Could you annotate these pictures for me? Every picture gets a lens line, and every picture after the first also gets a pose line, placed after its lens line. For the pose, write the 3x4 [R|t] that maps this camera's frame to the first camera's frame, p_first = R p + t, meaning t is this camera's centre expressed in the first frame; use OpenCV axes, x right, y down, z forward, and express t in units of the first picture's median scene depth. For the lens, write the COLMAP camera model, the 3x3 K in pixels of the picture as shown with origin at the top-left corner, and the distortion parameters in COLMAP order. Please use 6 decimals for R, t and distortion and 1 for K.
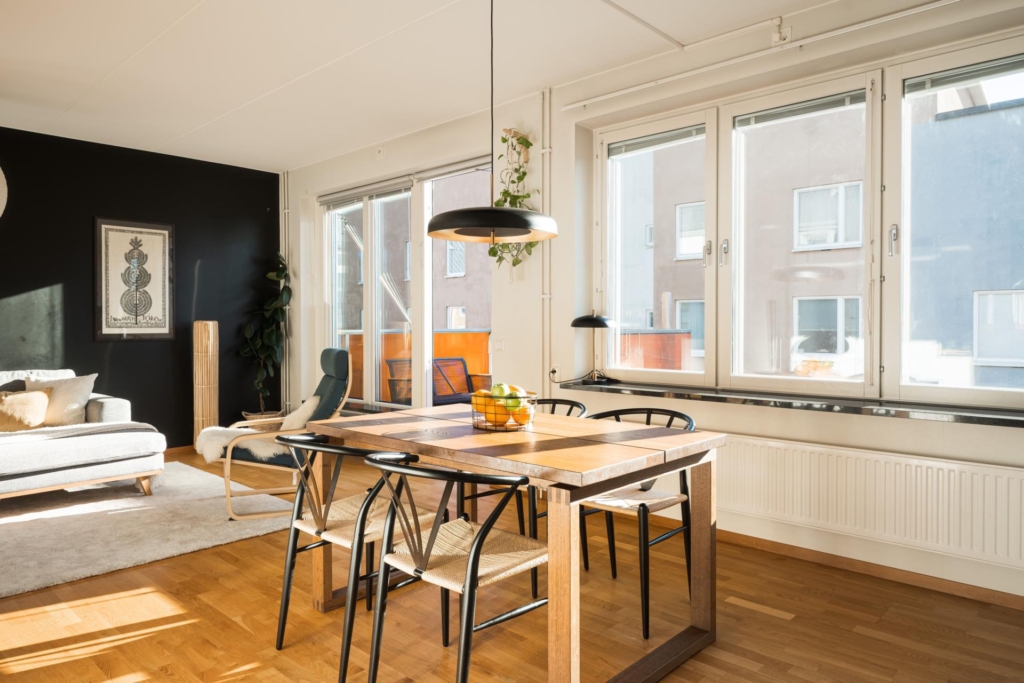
lens RADIAL K [[675.2, 0, 511.7], [0, 675.2, 335.6], [0, 0, 1]] dist [-0.015176, 0.005595]
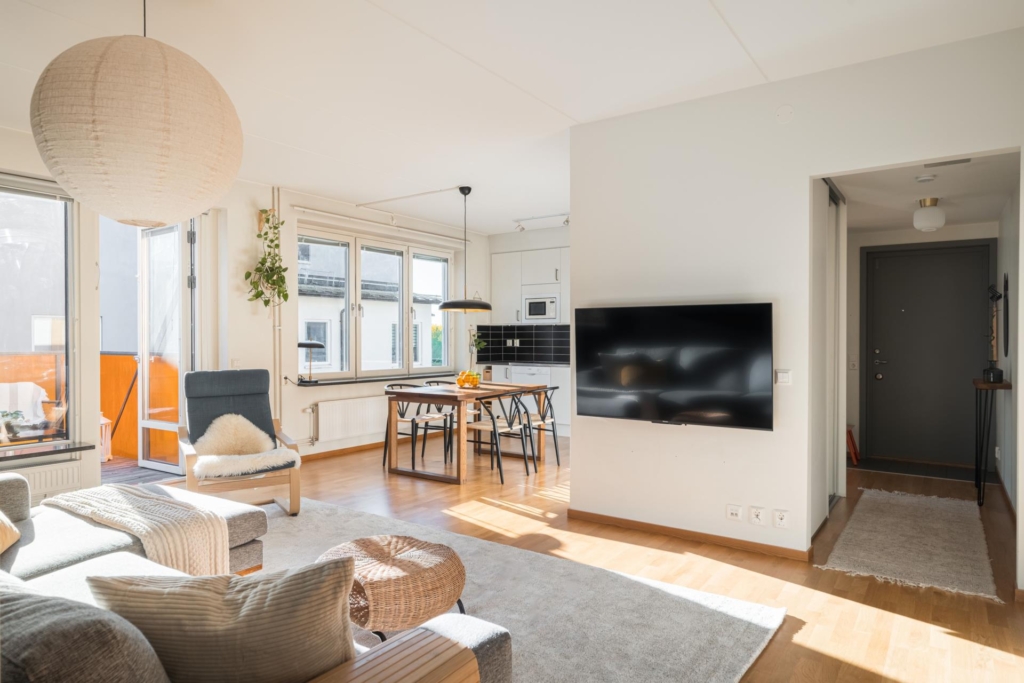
lens RADIAL K [[629.8, 0, 511.2], [0, 629.8, 335.3], [0, 0, 1]] dist [-0.006258, -0.003658]
pose [[-0.166411, 0.000389, 0.986056, -1.060144], [0.022477, 0.999742, 0.003399, -0.026101], [-0.985800, 0.022729, -0.166376, 0.553667]]
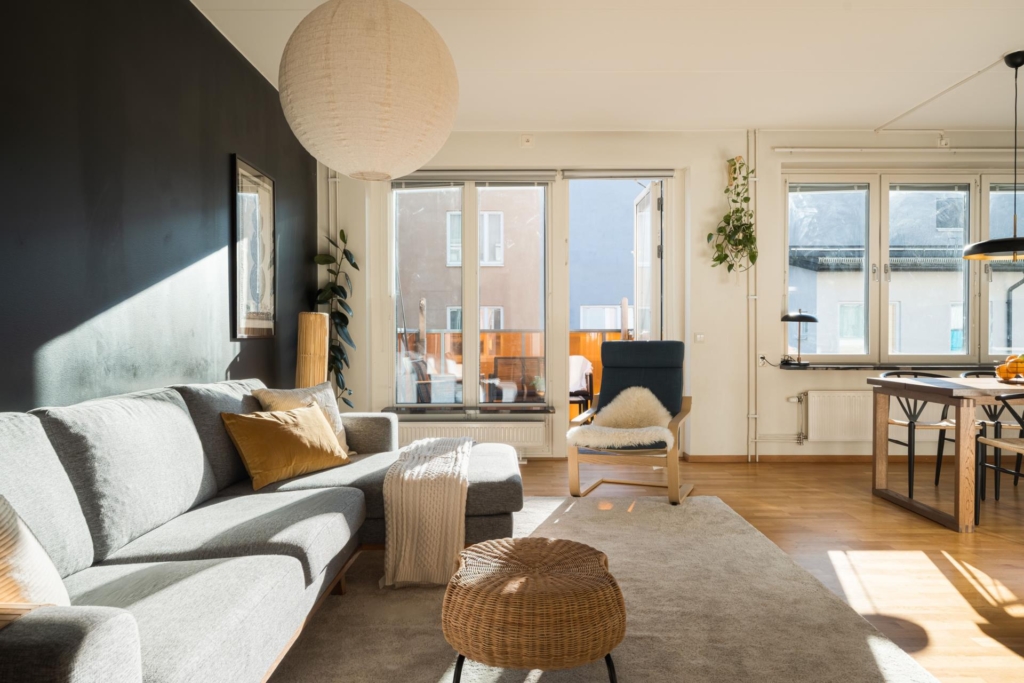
lens RADIAL K [[683.3, 0, 512.0], [0, 683.3, 341.6], [0, 0, 1]] dist [0.003010, 0.001910]
pose [[0.721237, -0.008066, 0.692641, -0.864397], [0.013484, 0.999906, -0.002396, 0.016547], [-0.692557, 0.011067, 0.721278, 0.302219]]
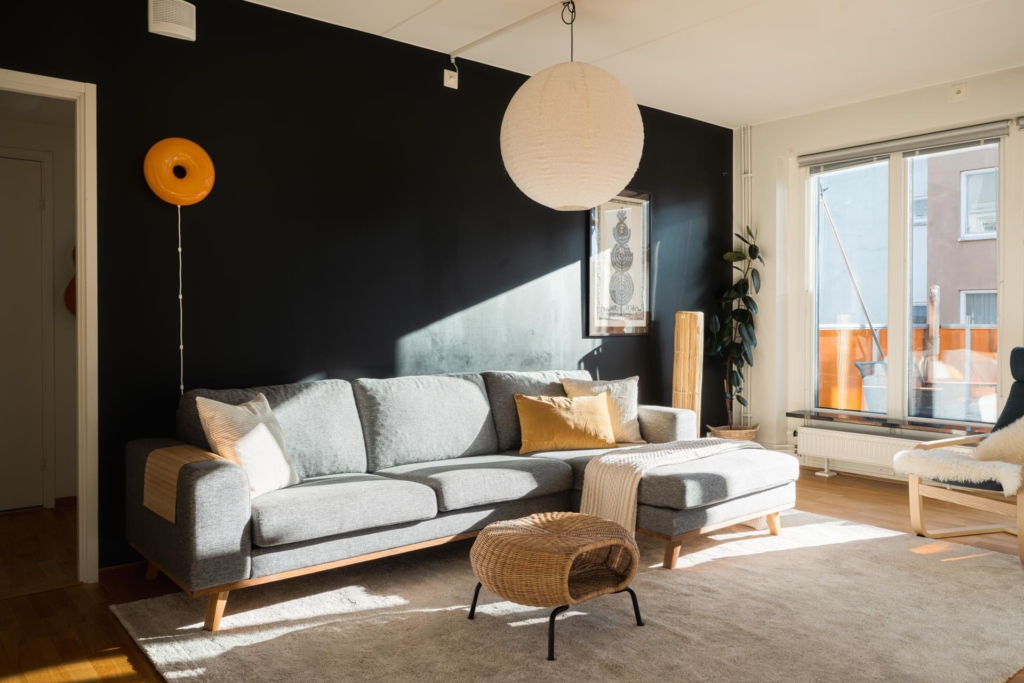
lens RADIAL K [[779.2, 0, 499.7], [0, 779.2, 319.4], [0, 0, 1]] dist [0.000921, 0.016547]
pose [[0.992314, 0.002994, -0.123713, -0.587134], [-0.005390, 0.999804, -0.019040, 0.006659], [0.123632, 0.019561, 0.992135, 0.053117]]
